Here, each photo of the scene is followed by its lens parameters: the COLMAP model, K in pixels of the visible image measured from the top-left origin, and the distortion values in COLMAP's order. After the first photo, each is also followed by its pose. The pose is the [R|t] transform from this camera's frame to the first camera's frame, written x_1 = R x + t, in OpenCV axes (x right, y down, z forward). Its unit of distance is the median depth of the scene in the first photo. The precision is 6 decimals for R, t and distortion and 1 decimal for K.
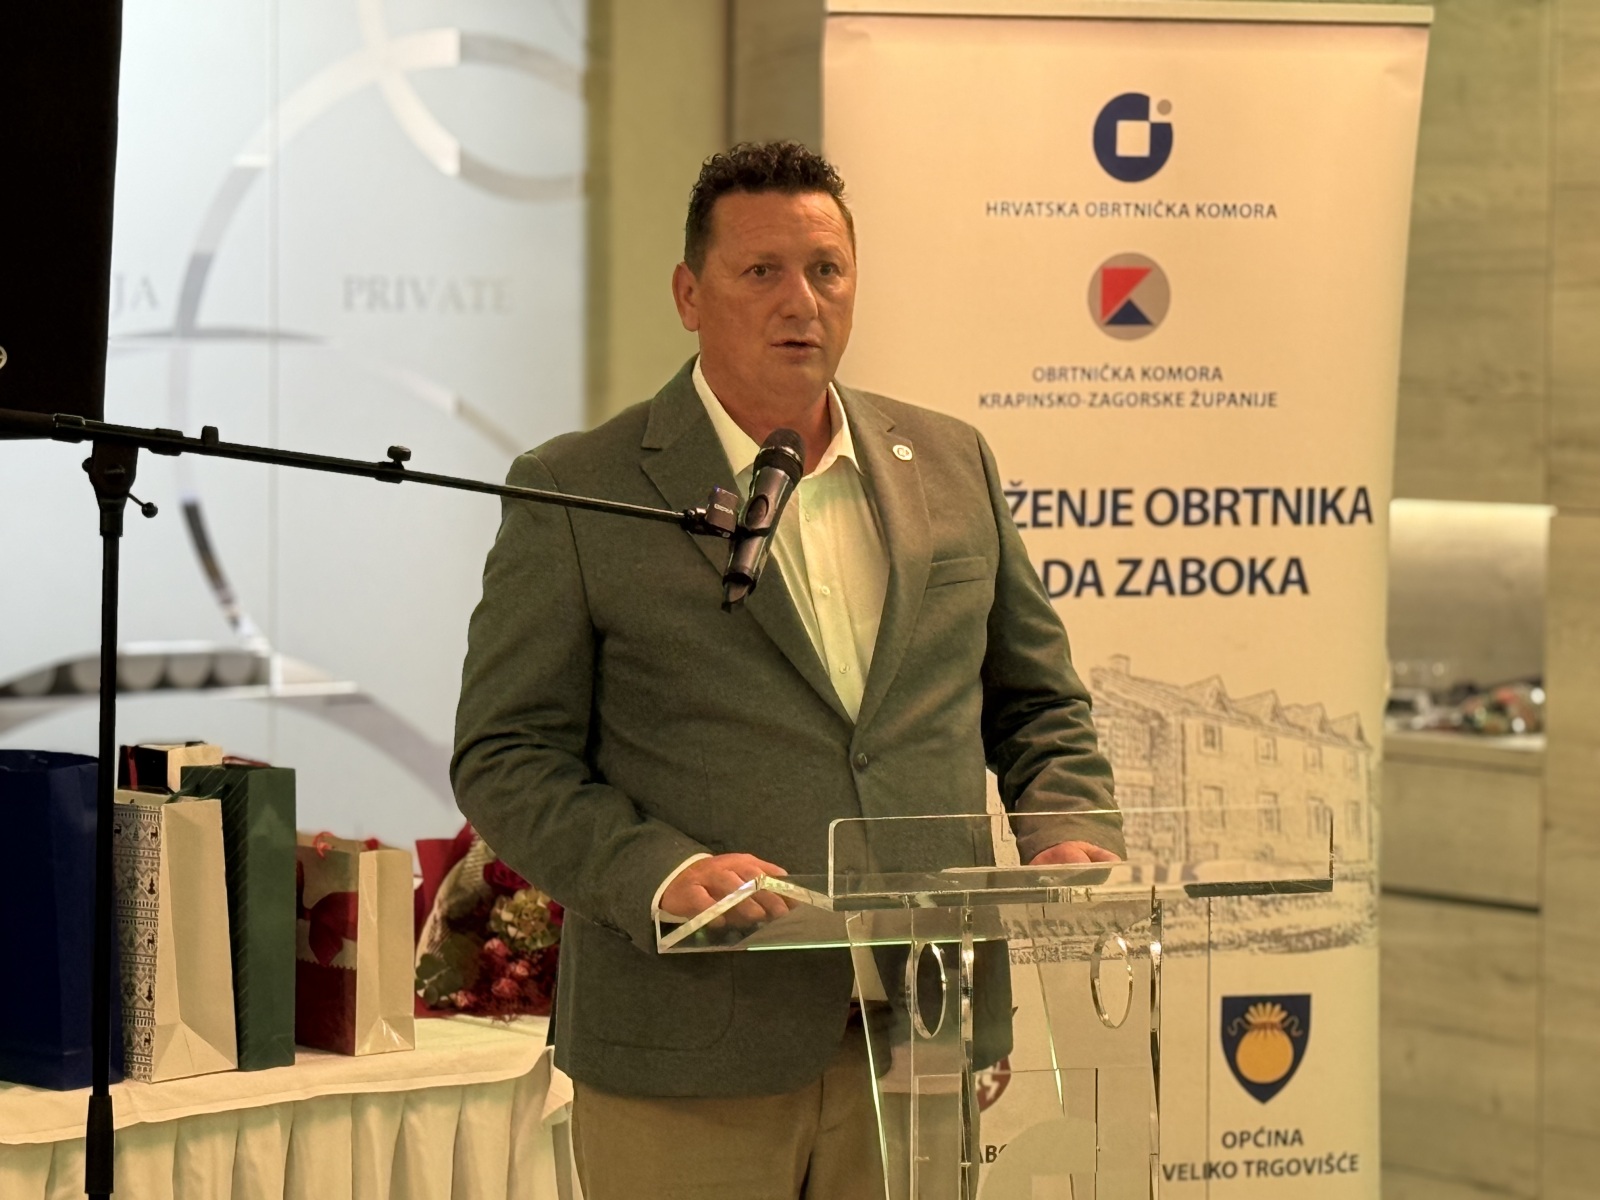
lens RADIAL K [[4960.2, 0, 761.9], [0, 4960.2, 549.9], [0, 0, 1]] dist [0.081384, 0.000000]
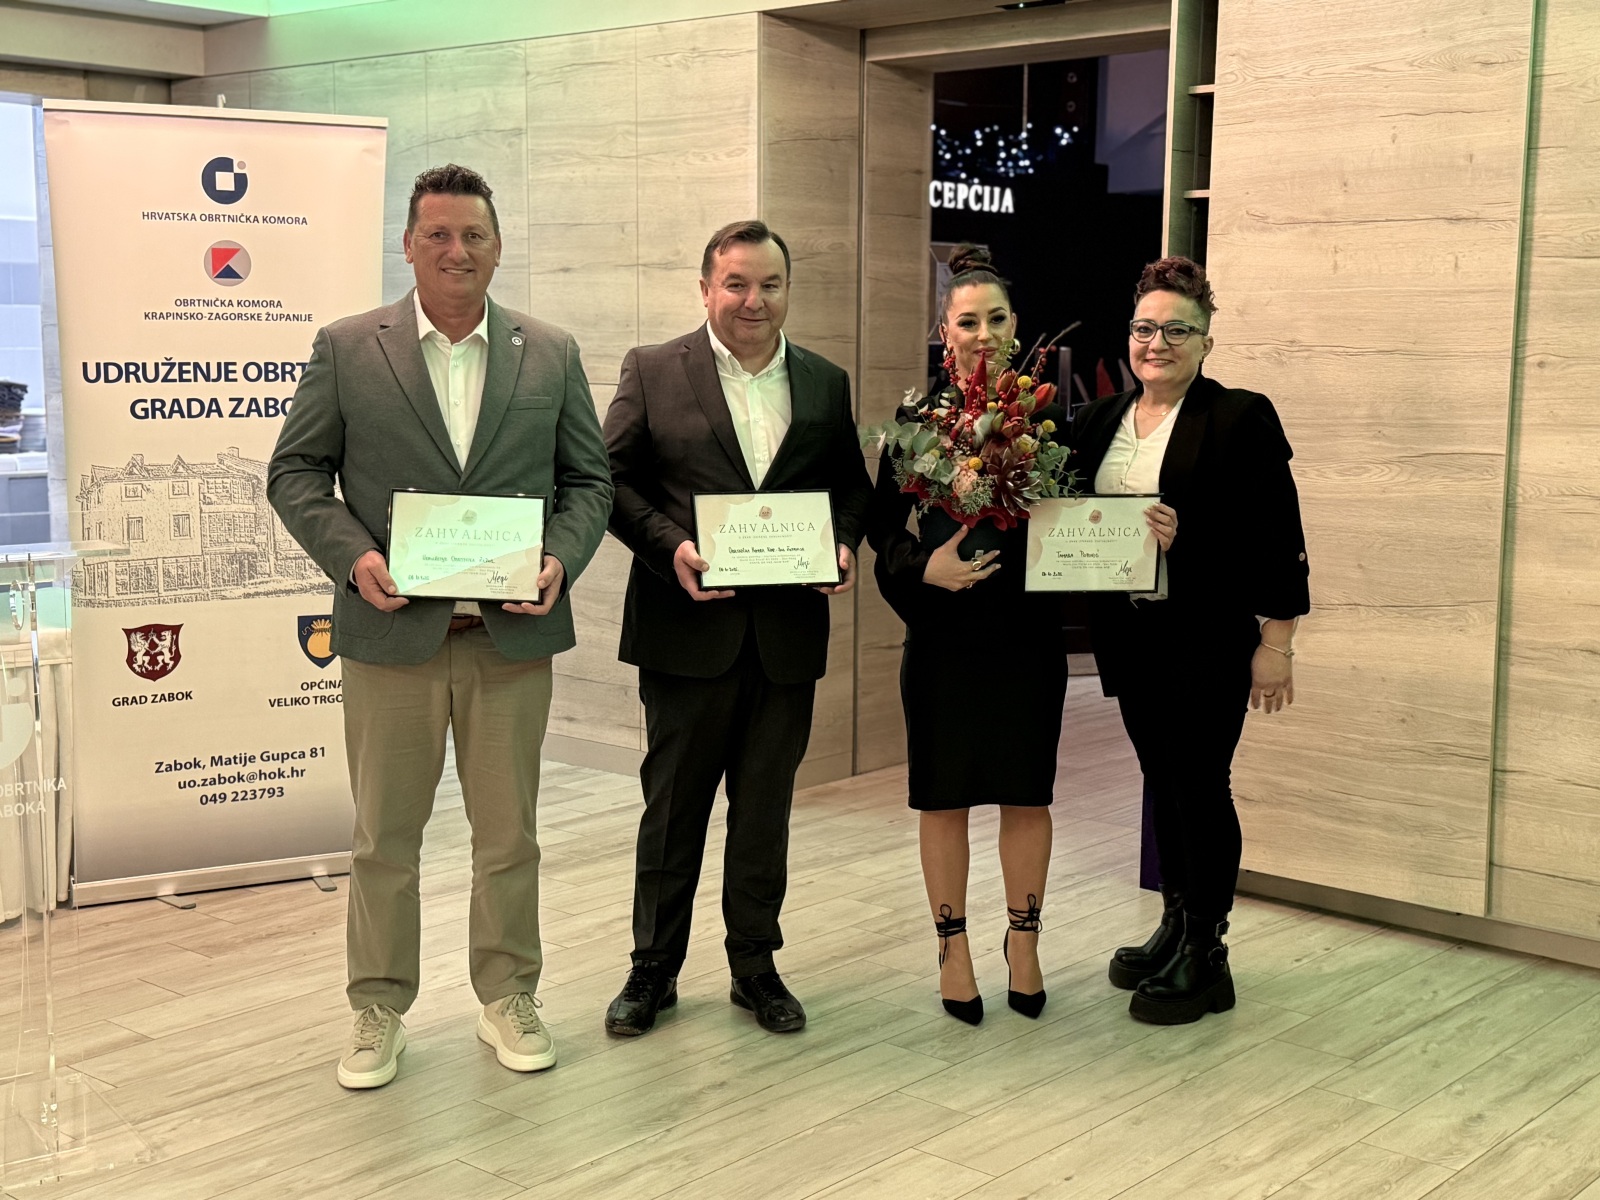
lens RADIAL K [[2022.0, 0, 794.7], [0, 2022.0, 593.3], [0, 0, 1]] dist [0.101404, 0.000000]
pose [[0.988502, -0.019490, 0.149944, 0.170984], [0.006823, 0.996397, 0.084533, 0.012184], [-0.151051, -0.082538, 0.985074, 0.156968]]
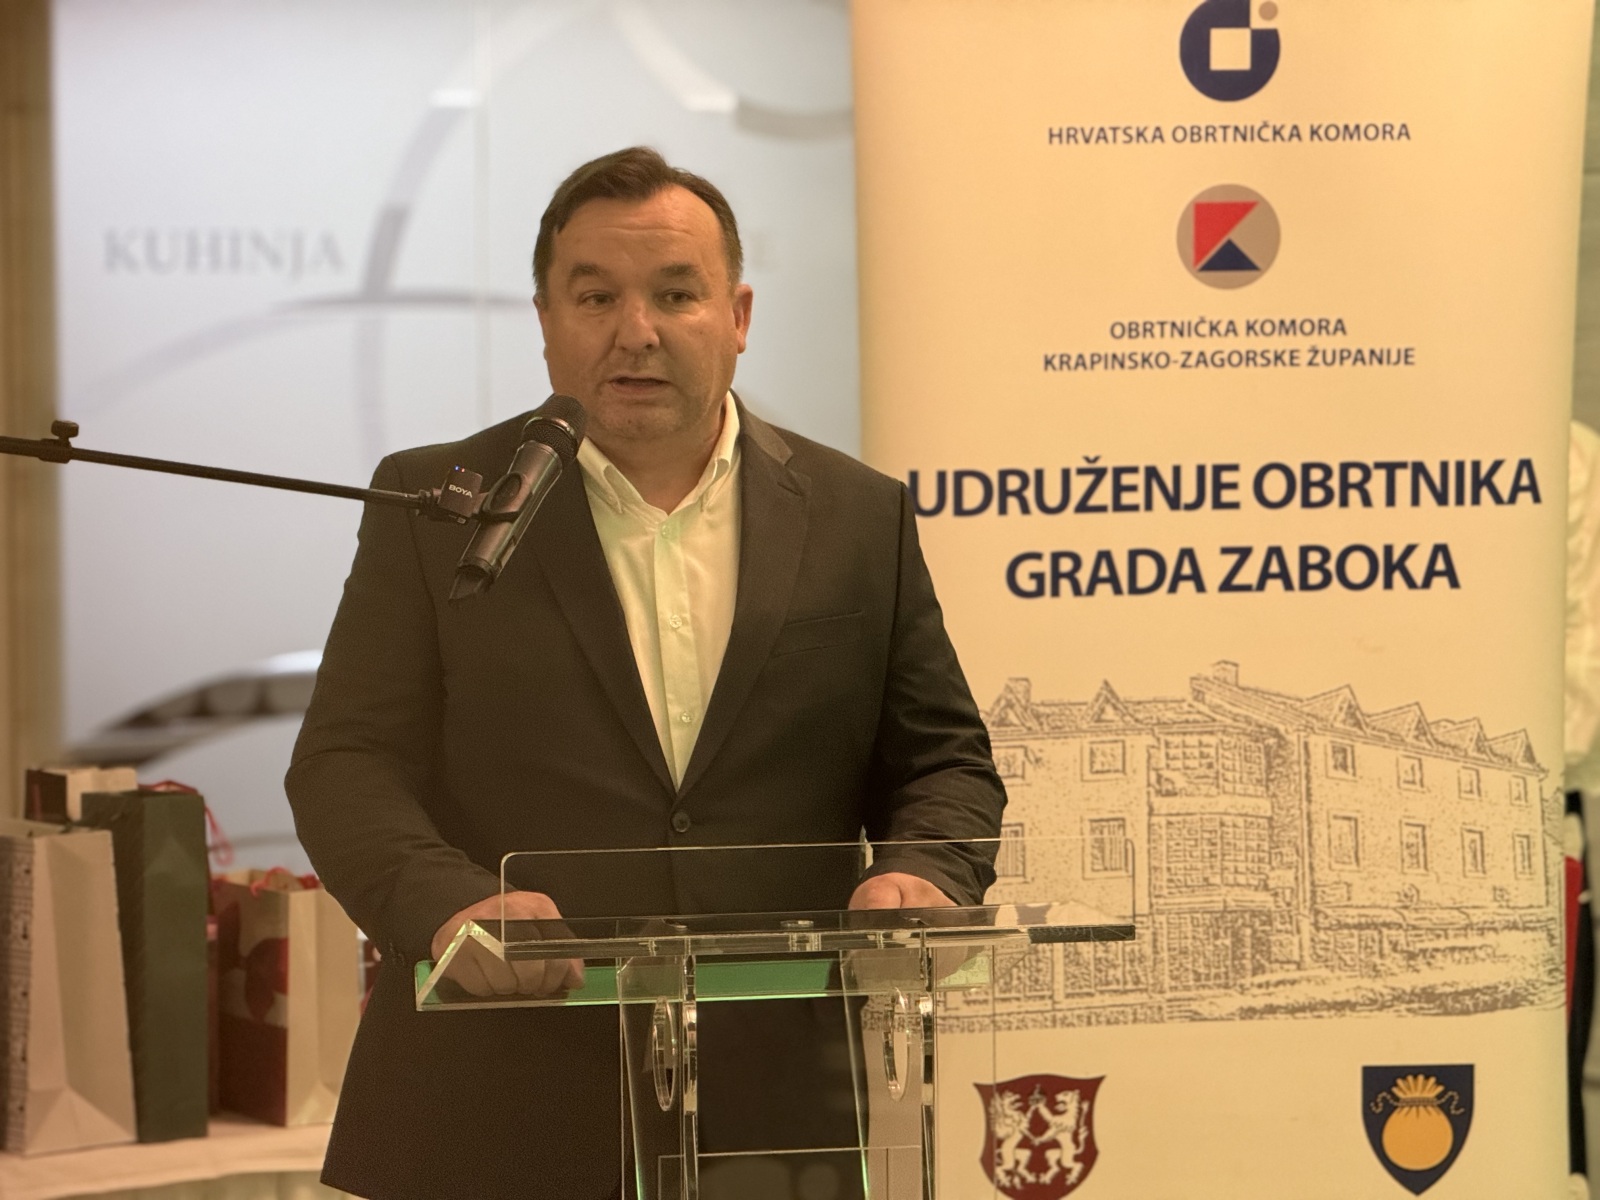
lens RADIAL K [[5687.7, 0, 740.9], [0, 5687.7, 578.7], [0, 0, 1]] dist [0.226567, 0.000000]
pose [[0.987310, -0.006502, -0.158670, 0.144681], [0.007306, 0.999963, 0.004485, 0.002175], [0.158635, -0.005587, 0.987322, 0.028190]]
